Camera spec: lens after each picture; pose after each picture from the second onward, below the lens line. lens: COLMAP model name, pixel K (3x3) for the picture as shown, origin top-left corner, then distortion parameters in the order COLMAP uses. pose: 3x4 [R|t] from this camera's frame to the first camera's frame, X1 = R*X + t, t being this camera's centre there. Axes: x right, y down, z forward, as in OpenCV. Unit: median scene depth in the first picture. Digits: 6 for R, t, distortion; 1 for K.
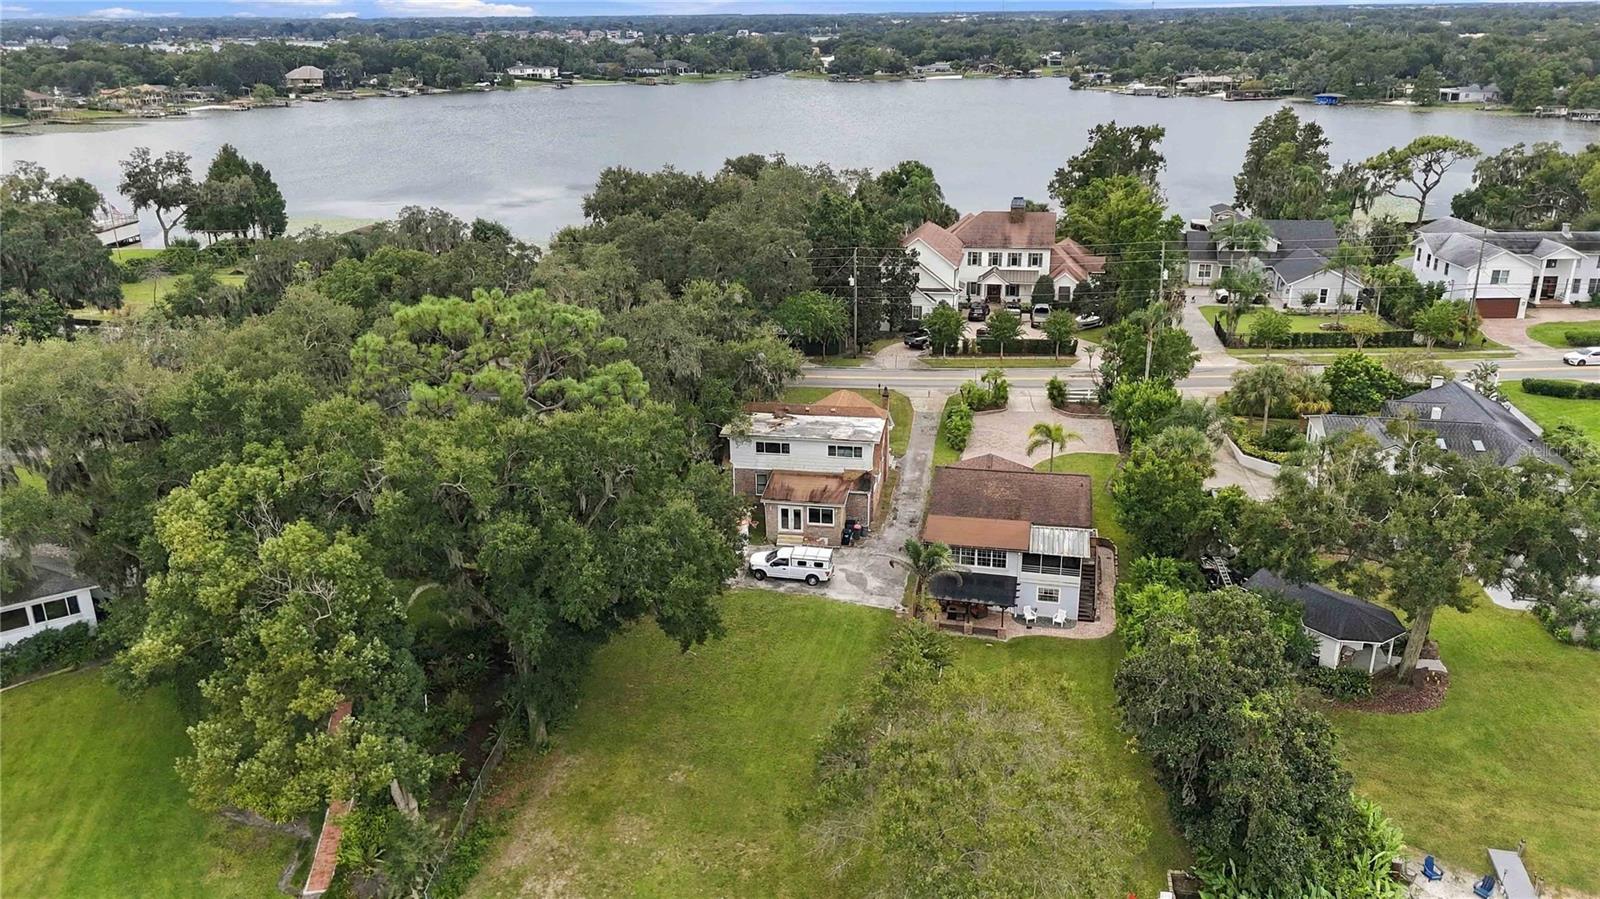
lens RADIAL K [[1159.3, 0, 800.0], [0, 1159.3, 449.5], [0, 0, 1]] dist [0.051397, -0.054097]
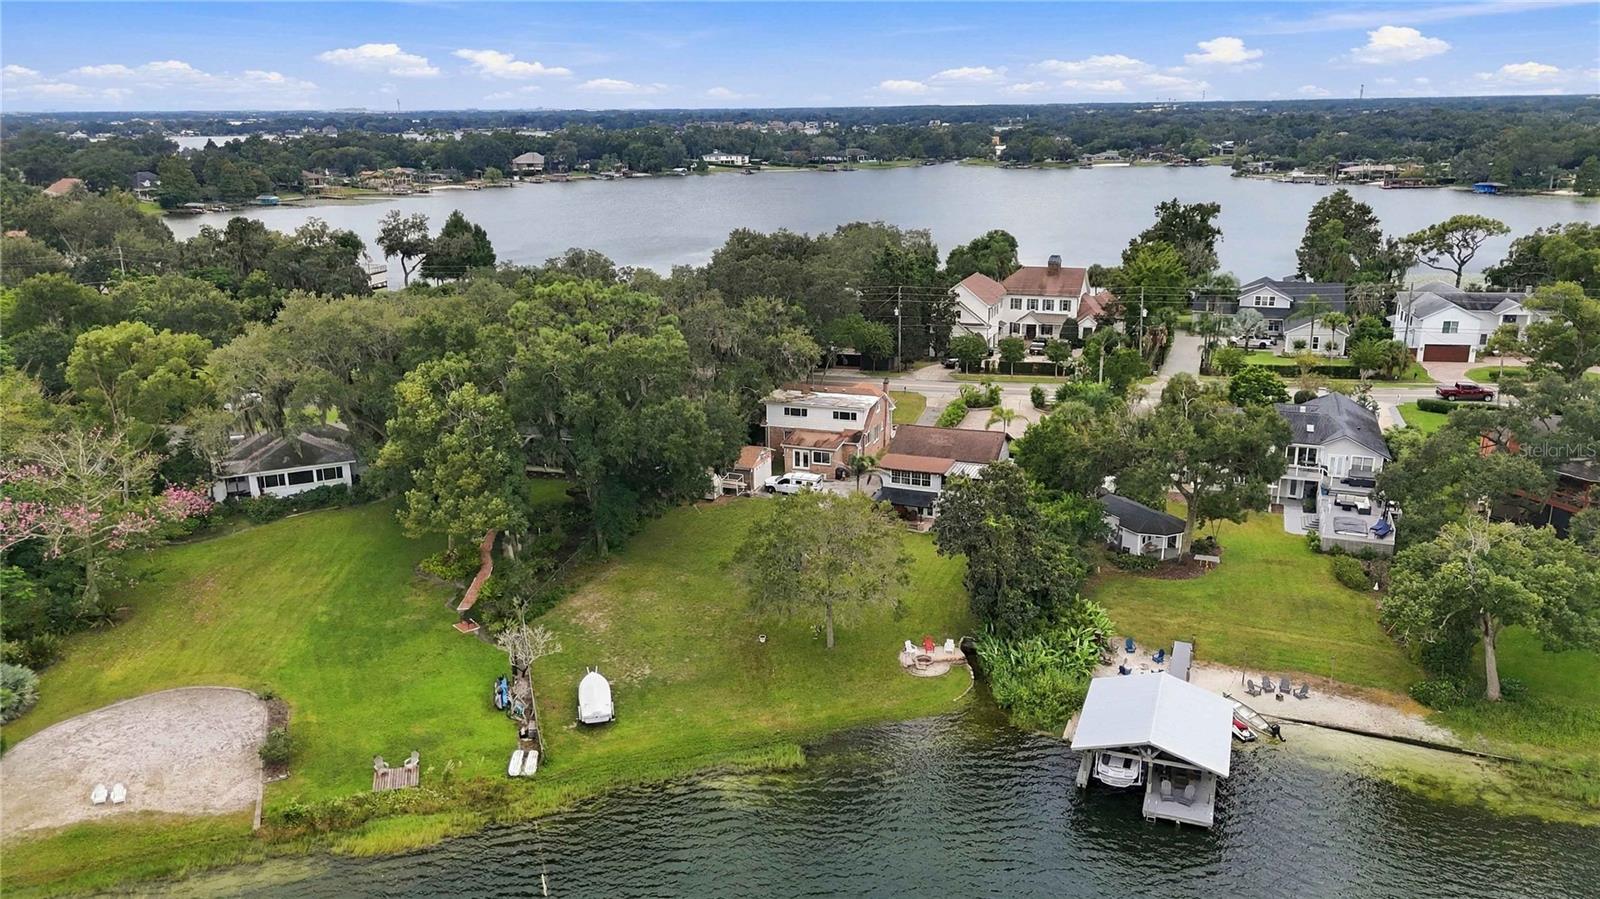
lens RADIAL K [[1159.3, 0, 800.0], [0, 1159.3, 449.5], [0, 0, 1]] dist [0.051397, -0.054097]
pose [[0.986412, 0.045395, -0.157895, 0.103376], [-0.056286, 0.996283, -0.065203, 0.067972], [0.154349, 0.073204, 0.985301, -0.195328]]
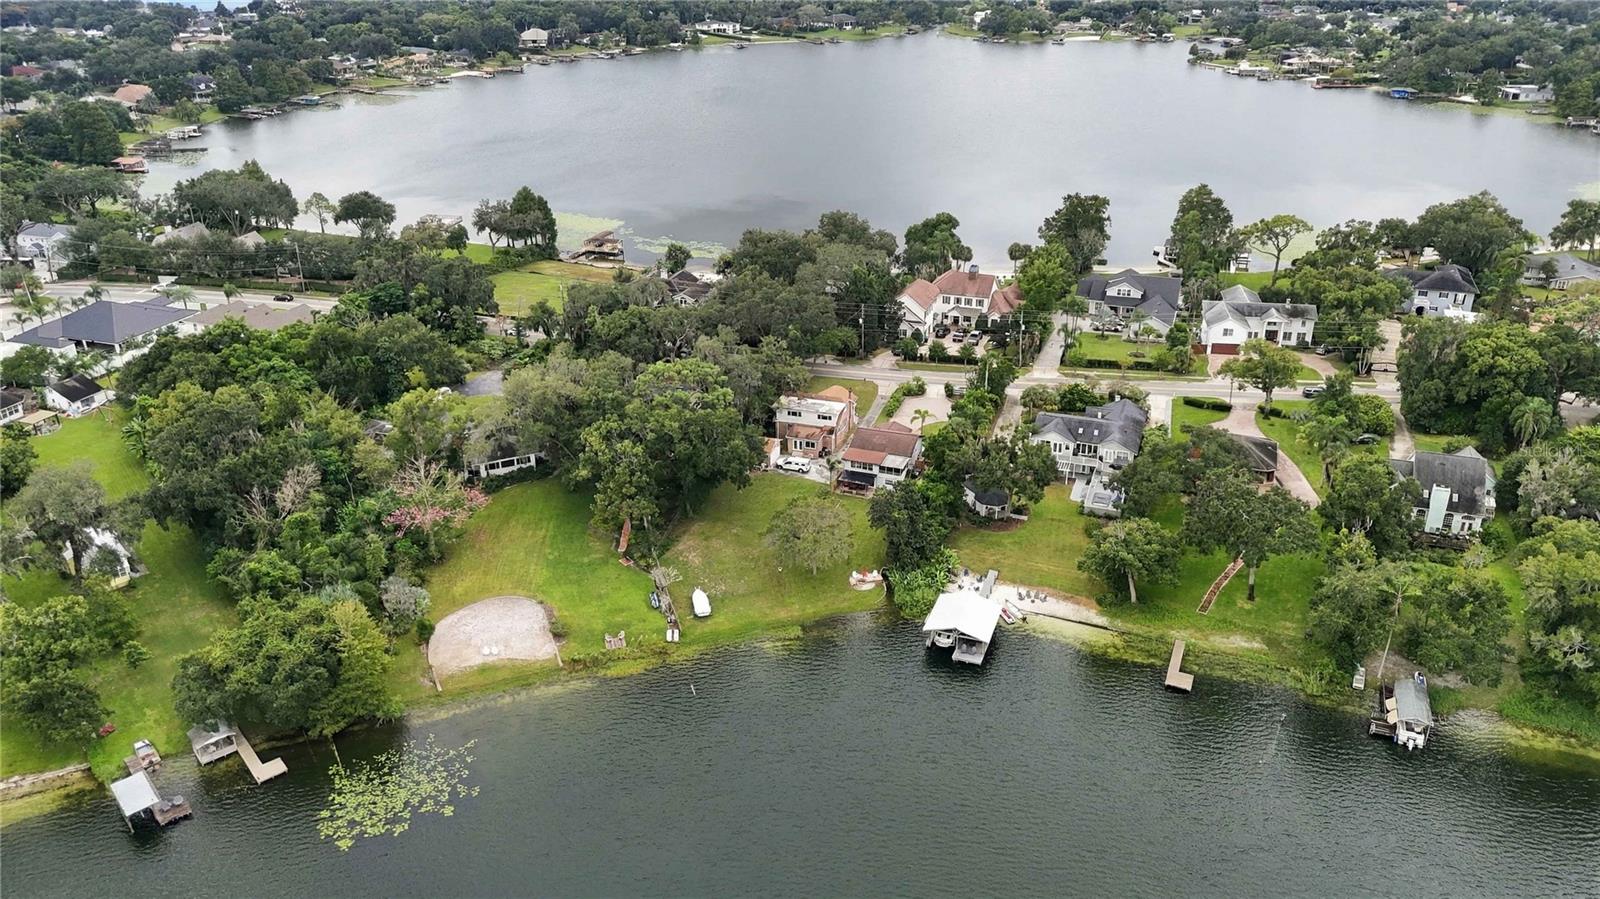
lens RADIAL K [[1159.3, 0, 800.0], [0, 1159.3, 449.5], [0, 0, 1]] dist [0.051397, -0.054097]
pose [[0.988112, 0.068393, -0.137686, 0.155241], [-0.056419, 0.994426, 0.089069, -0.068274], [0.143010, -0.080242, 0.986463, -0.643902]]
